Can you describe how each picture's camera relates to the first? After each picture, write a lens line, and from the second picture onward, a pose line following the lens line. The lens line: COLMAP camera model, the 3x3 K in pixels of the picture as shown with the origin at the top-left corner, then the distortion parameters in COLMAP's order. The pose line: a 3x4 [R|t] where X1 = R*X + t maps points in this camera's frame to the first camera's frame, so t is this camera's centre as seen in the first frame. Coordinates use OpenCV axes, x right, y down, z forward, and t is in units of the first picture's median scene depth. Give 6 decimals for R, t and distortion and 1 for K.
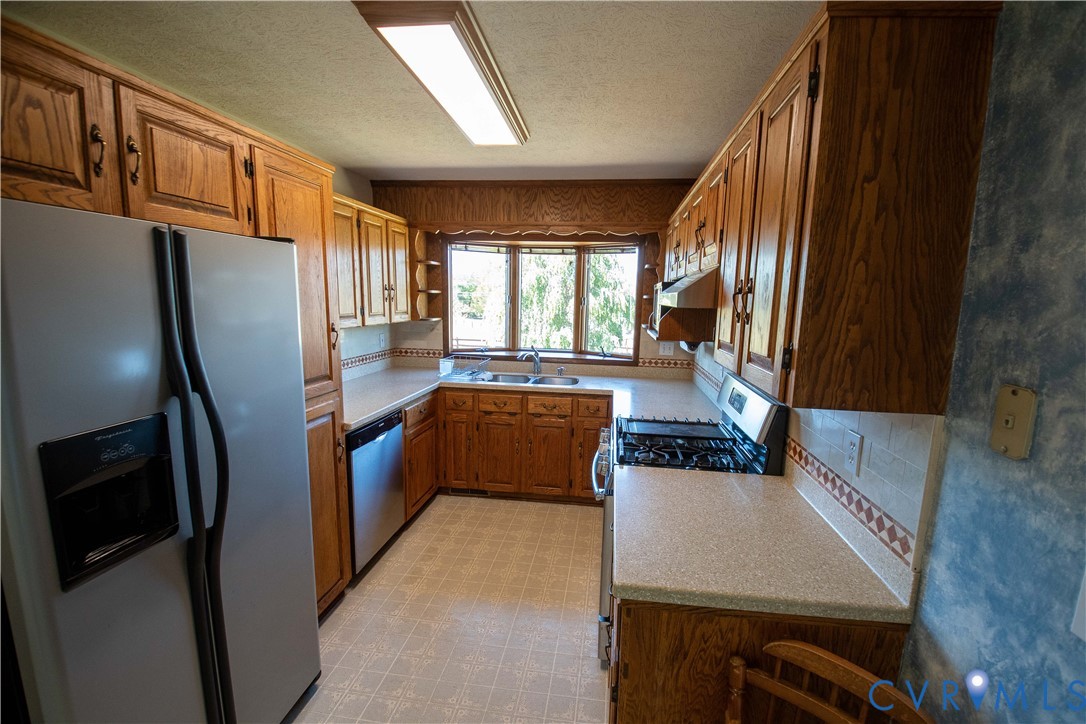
lens RADIAL K [[473.8, 0, 547.4], [0, 473.8, 367.8], [0, 0, 1]] dist [0.020913, -0.035443]
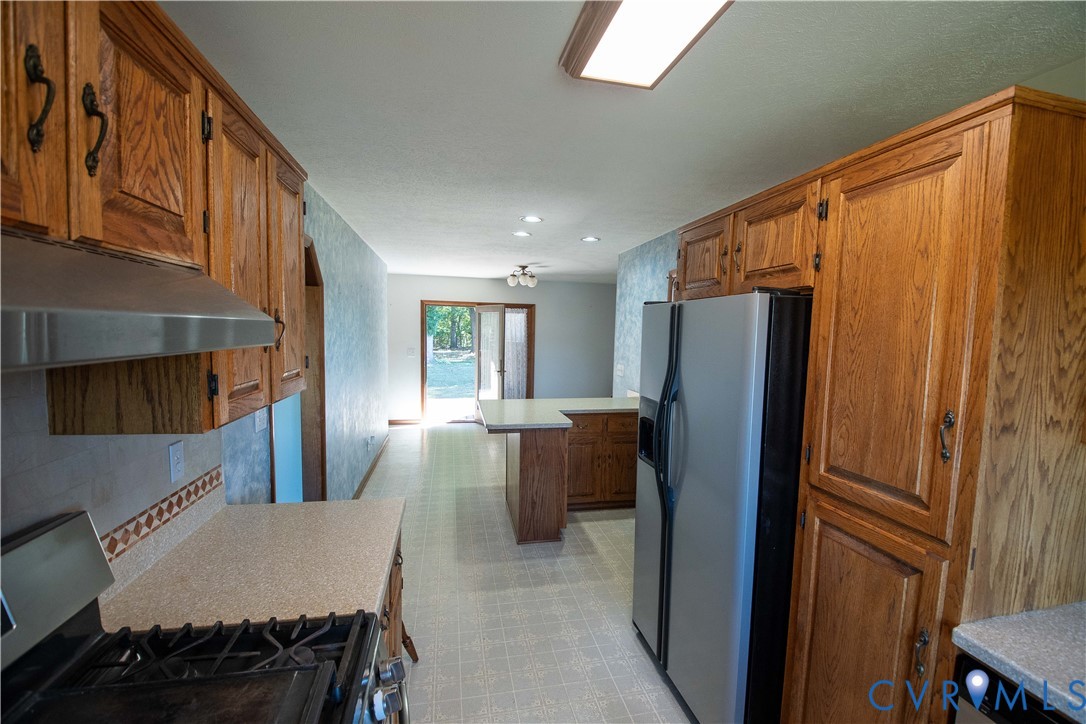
lens RADIAL K [[473.8, 0, 547.4], [0, 473.8, 367.8], [0, 0, 1]] dist [0.020913, -0.035443]
pose [[-0.943339, -0.030295, -0.330445, 0.214225], [-0.104210, 0.972490, 0.208335, -0.337296], [0.315043, 0.230967, -0.920545, 2.243941]]
